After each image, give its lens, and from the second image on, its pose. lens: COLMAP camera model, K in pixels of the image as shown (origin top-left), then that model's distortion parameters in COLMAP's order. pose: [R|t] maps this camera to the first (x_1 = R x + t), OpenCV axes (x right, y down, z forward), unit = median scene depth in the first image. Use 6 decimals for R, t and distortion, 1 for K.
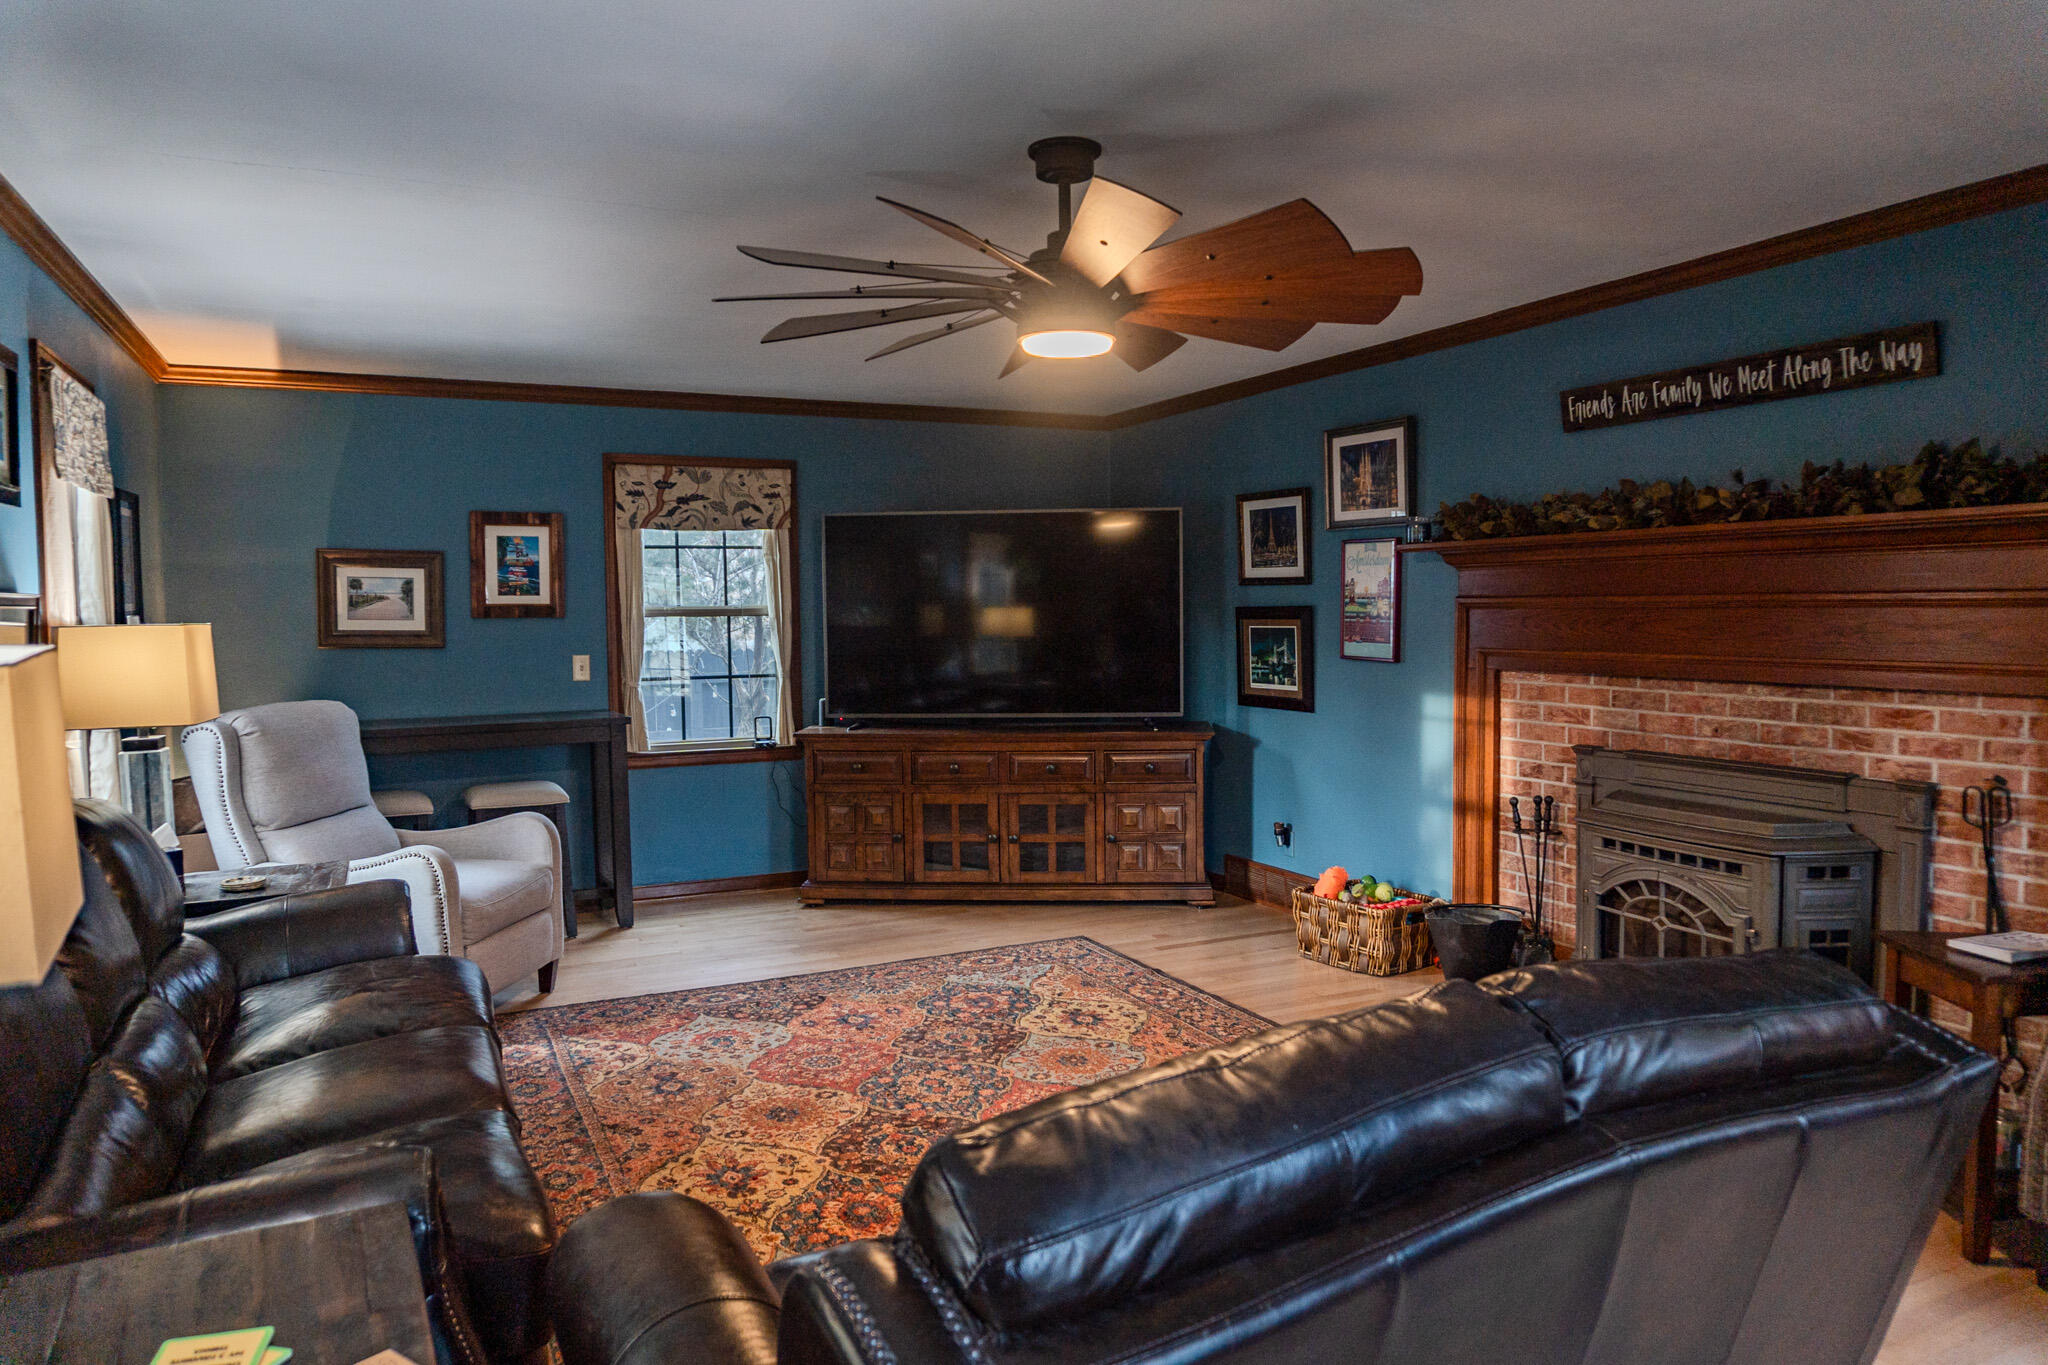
lens RADIAL K [[1350.7, 0, 1032.2], [0, 1350.7, 690.4], [0, 0, 1]] dist [-0.024440, -0.002211]
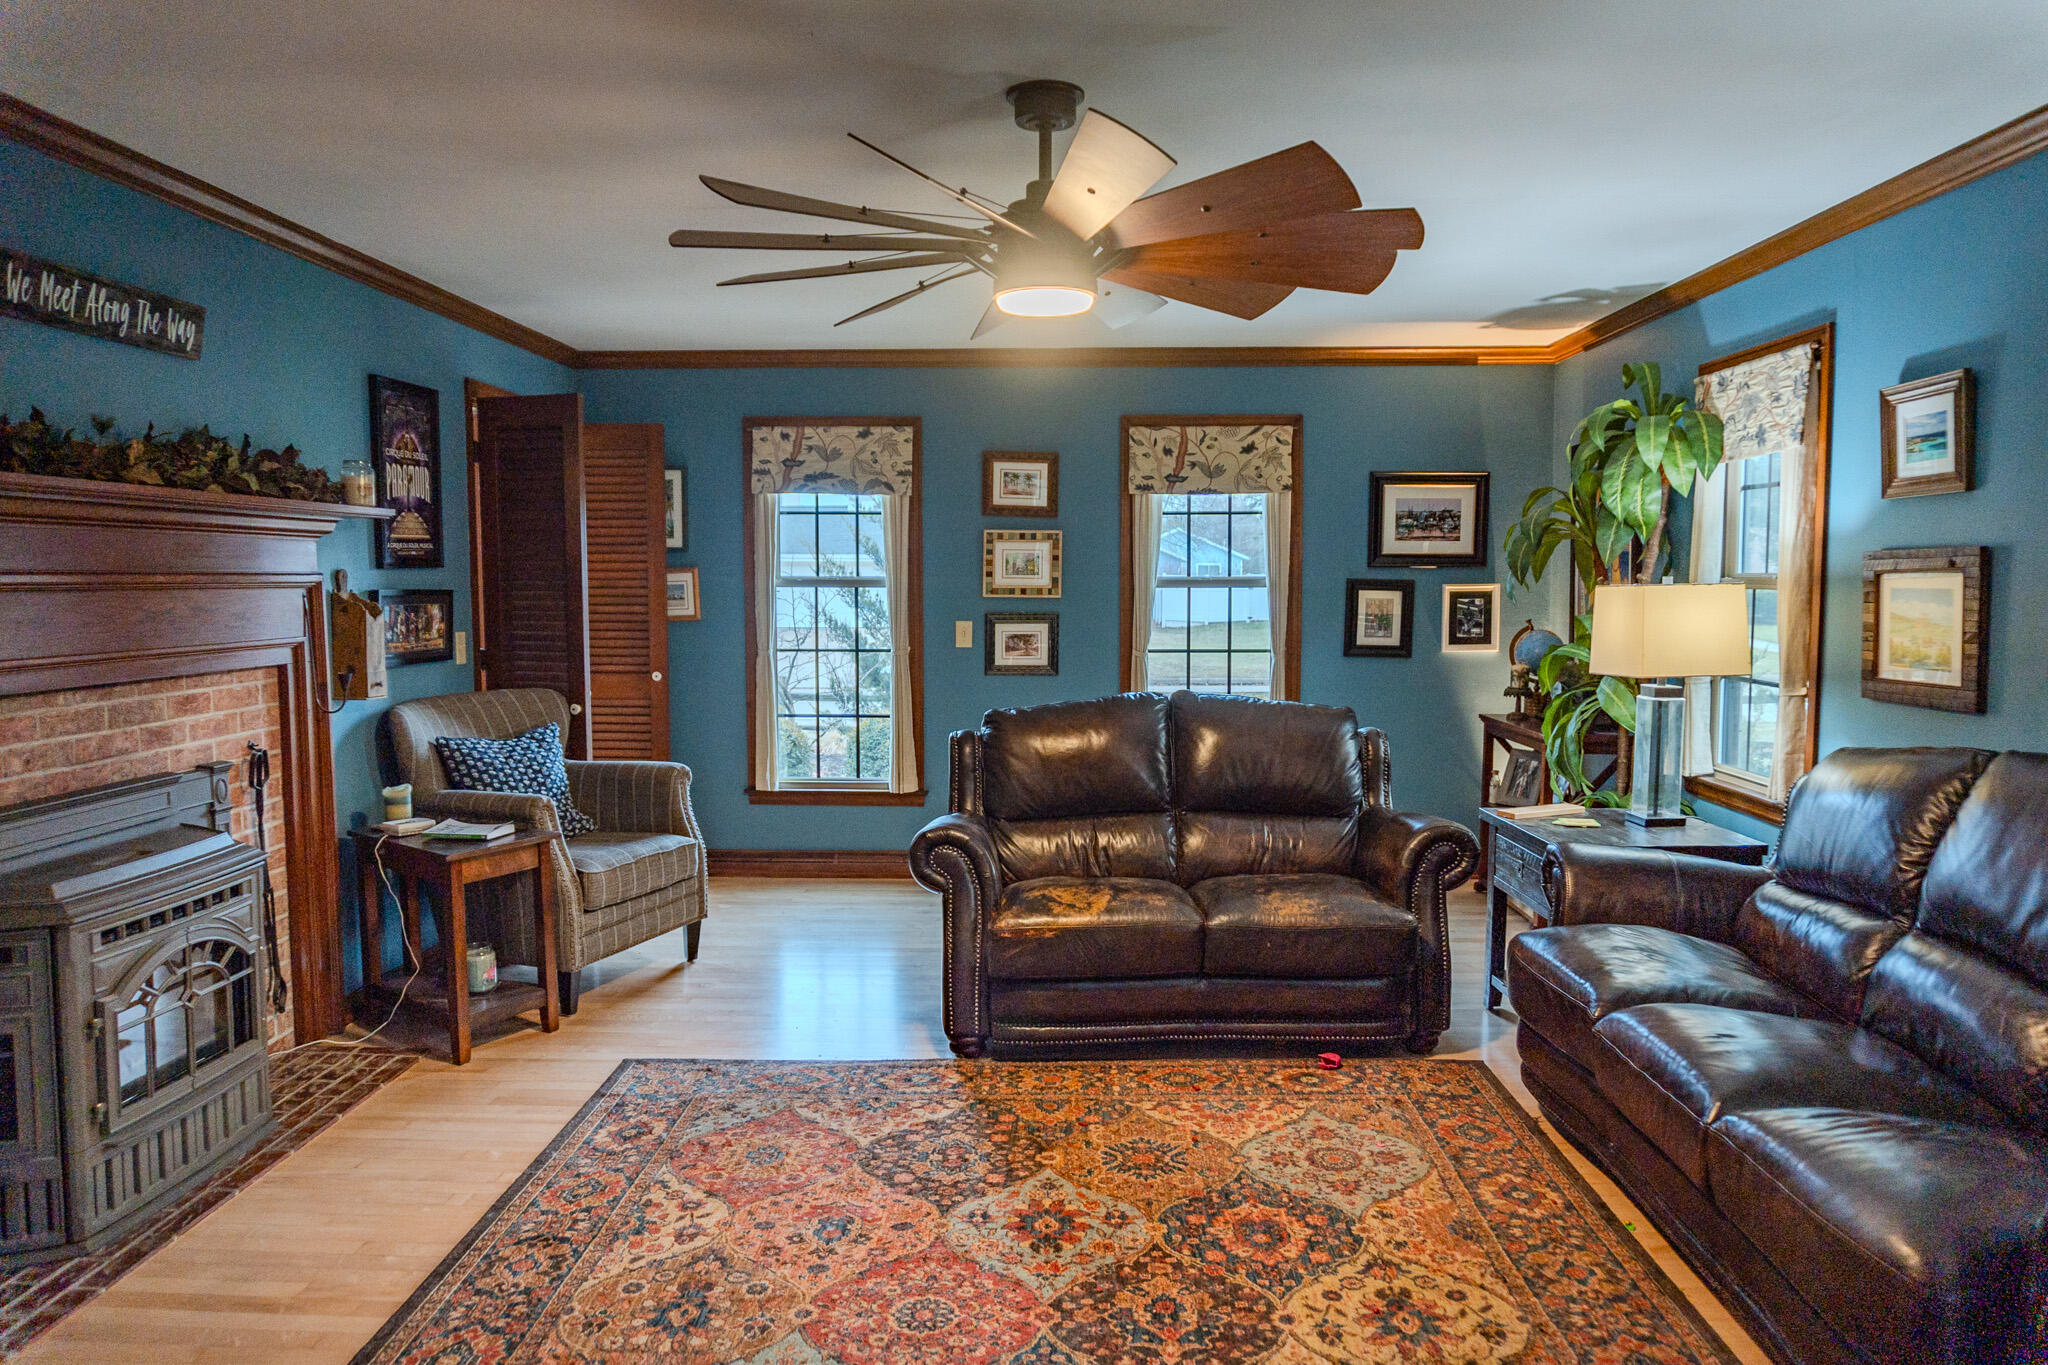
lens RADIAL K [[1350.7, 0, 1032.2], [0, 1350.7, 690.4], [0, 0, 1]] dist [-0.024440, -0.002211]
pose [[-0.887292, -0.027216, 0.460403, -0.321652], [0.038308, 0.990459, 0.132378, -0.088660], [-0.459613, 0.135095, -0.877784, 1.471383]]
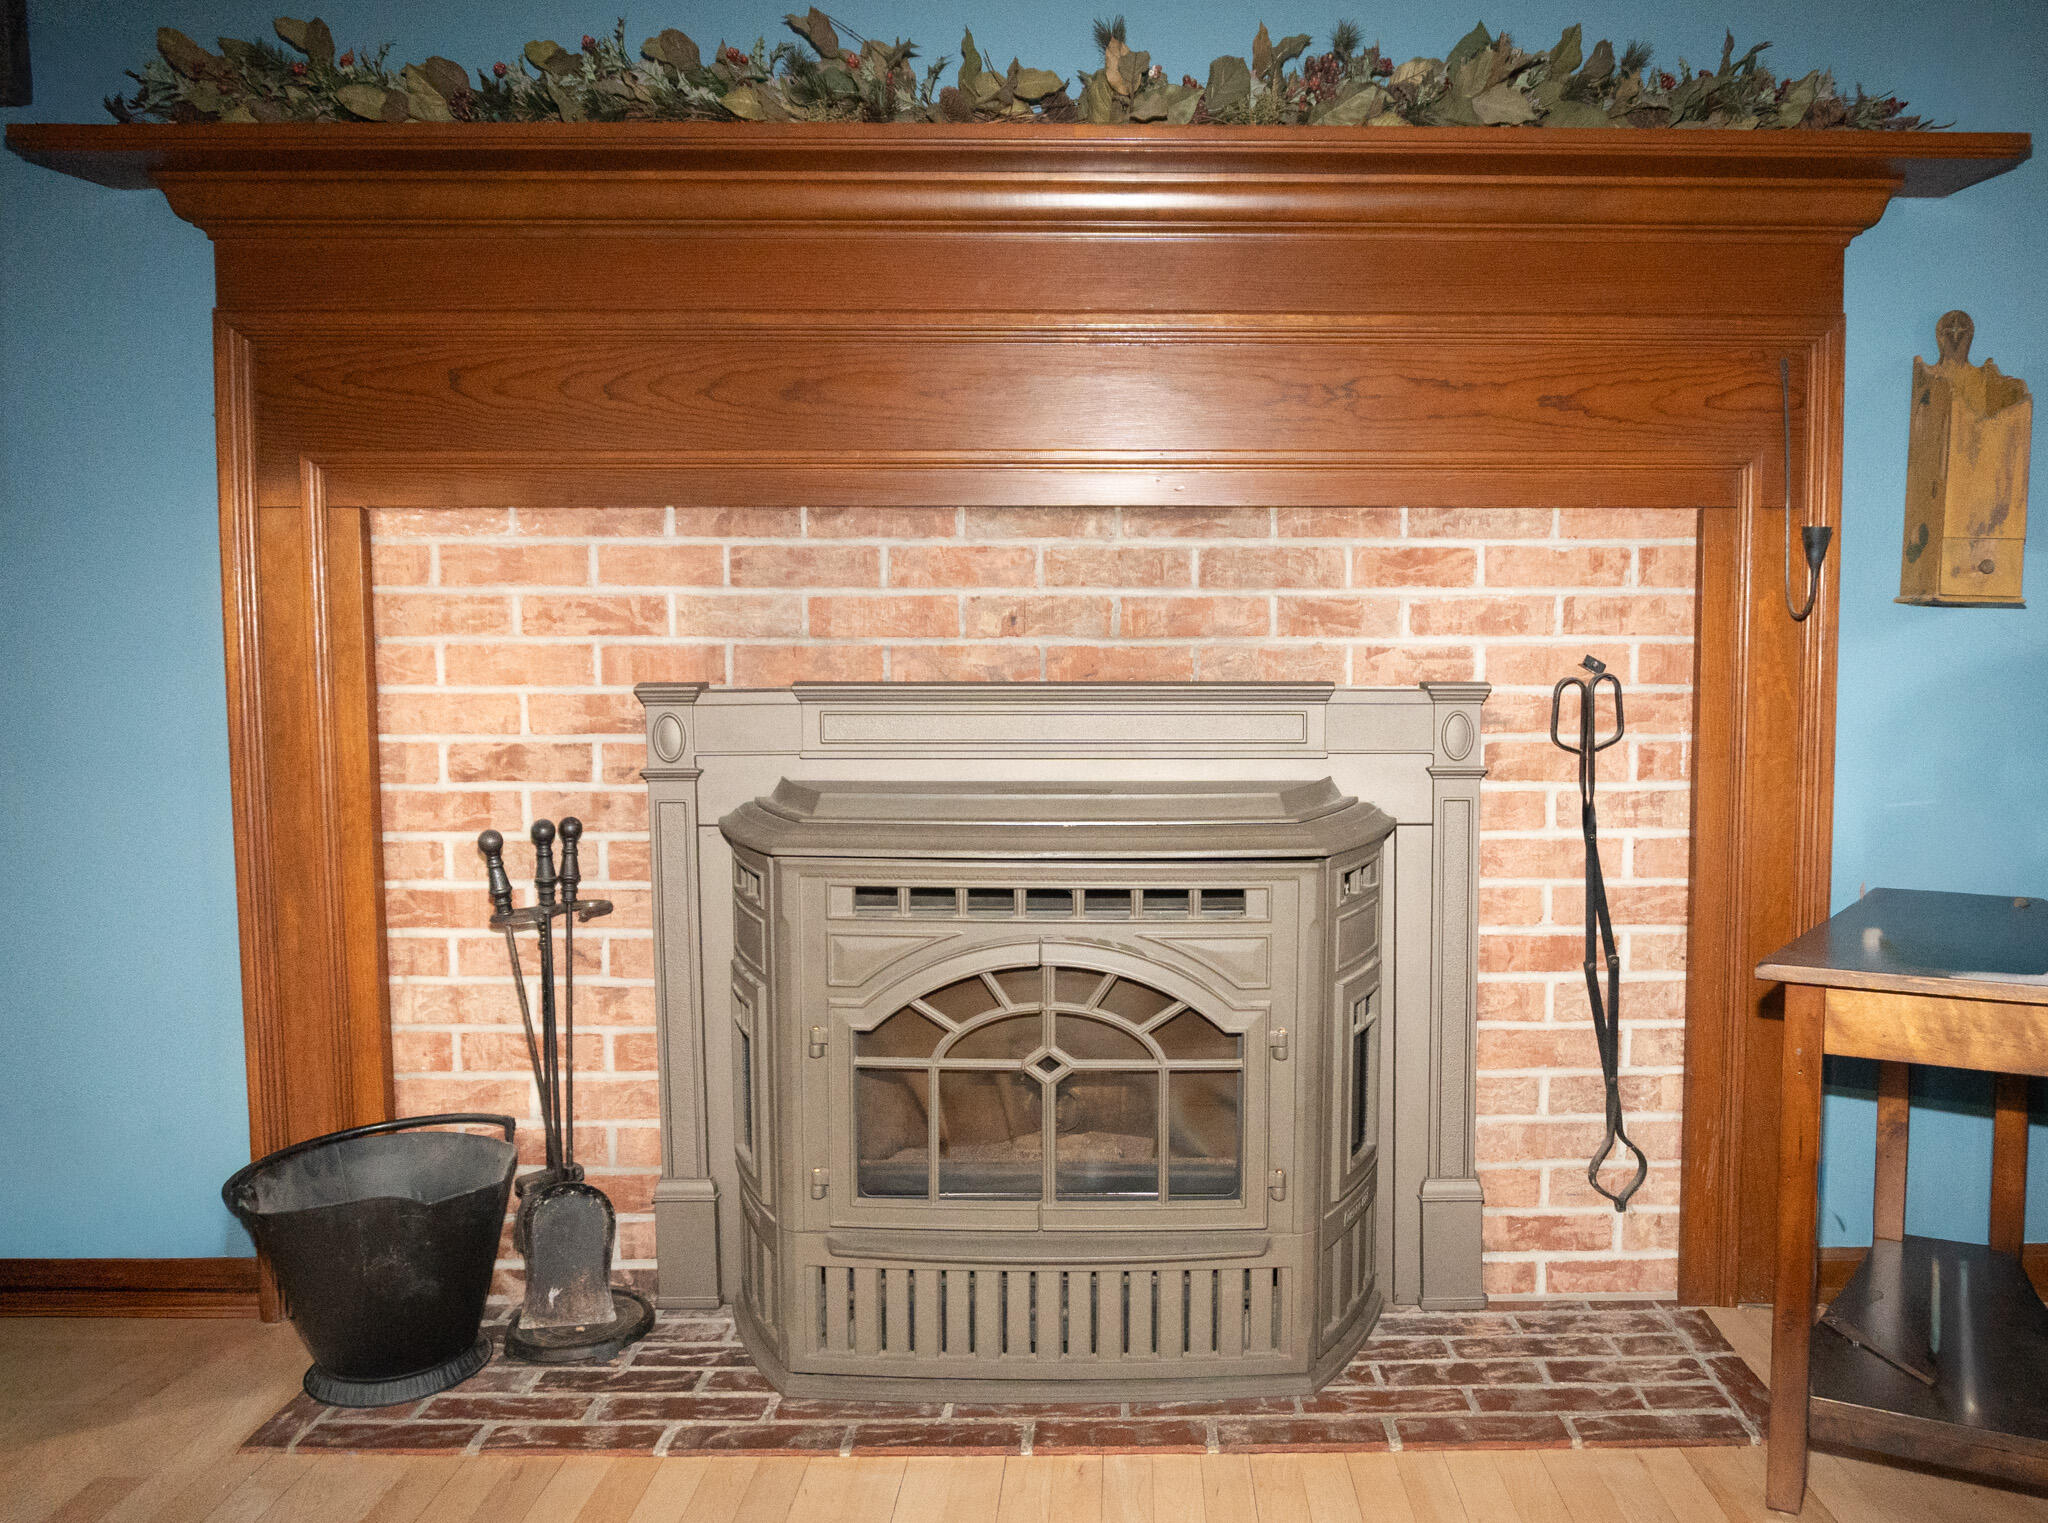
lens RADIAL K [[1497.2, 0, 1169.8], [0, 1497.2, 769.9], [0, 0, 1]] dist [-0.029185, -0.002926]
pose [[0.413807, -0.058444, 0.908487, 0.068838], [0.052209, 0.997818, 0.040410, 0.067364], [-0.908866, 0.030709, 0.415955, 0.791378]]
